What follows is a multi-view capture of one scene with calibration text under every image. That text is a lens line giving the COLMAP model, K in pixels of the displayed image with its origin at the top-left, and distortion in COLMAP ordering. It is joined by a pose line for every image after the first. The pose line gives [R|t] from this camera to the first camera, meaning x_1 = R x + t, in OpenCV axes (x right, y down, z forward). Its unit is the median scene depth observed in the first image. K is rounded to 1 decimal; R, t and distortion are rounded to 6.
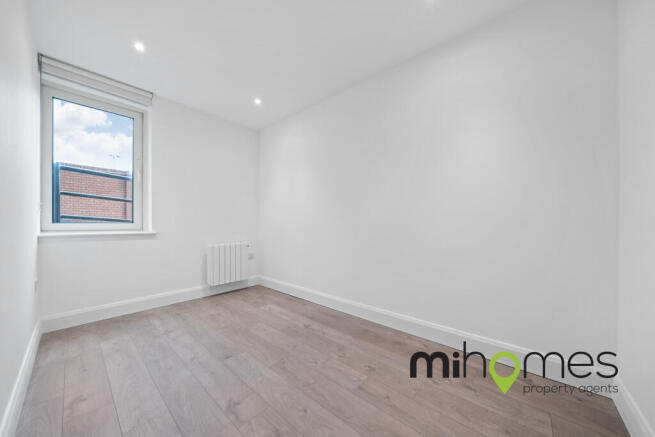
lens RADIAL K [[228.5, 0, 328.0], [0, 228.5, 222.8], [0, 0, 1]] dist [-0.000263, 0.000020]
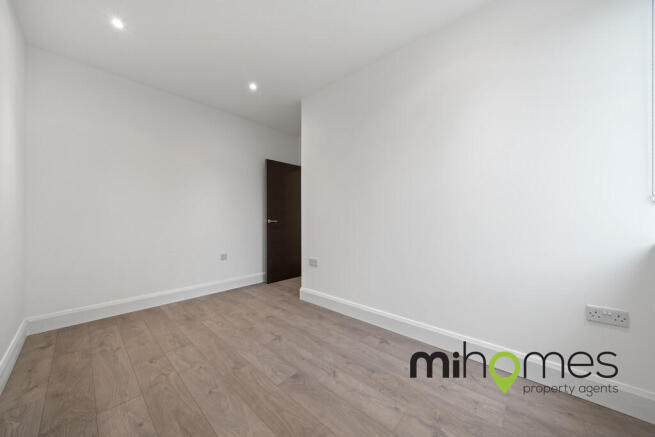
lens RADIAL K [[224.1, 0, 326.0], [0, 224.1, 218.8], [0, 0, 1]] dist [-0.000738, -0.000040]
pose [[-0.999901, -0.000743, 0.014033, -0.390874], [-0.000782, 0.999996, -0.002791, -0.000790], [-0.014030, -0.002802, -0.999898, 1.280943]]
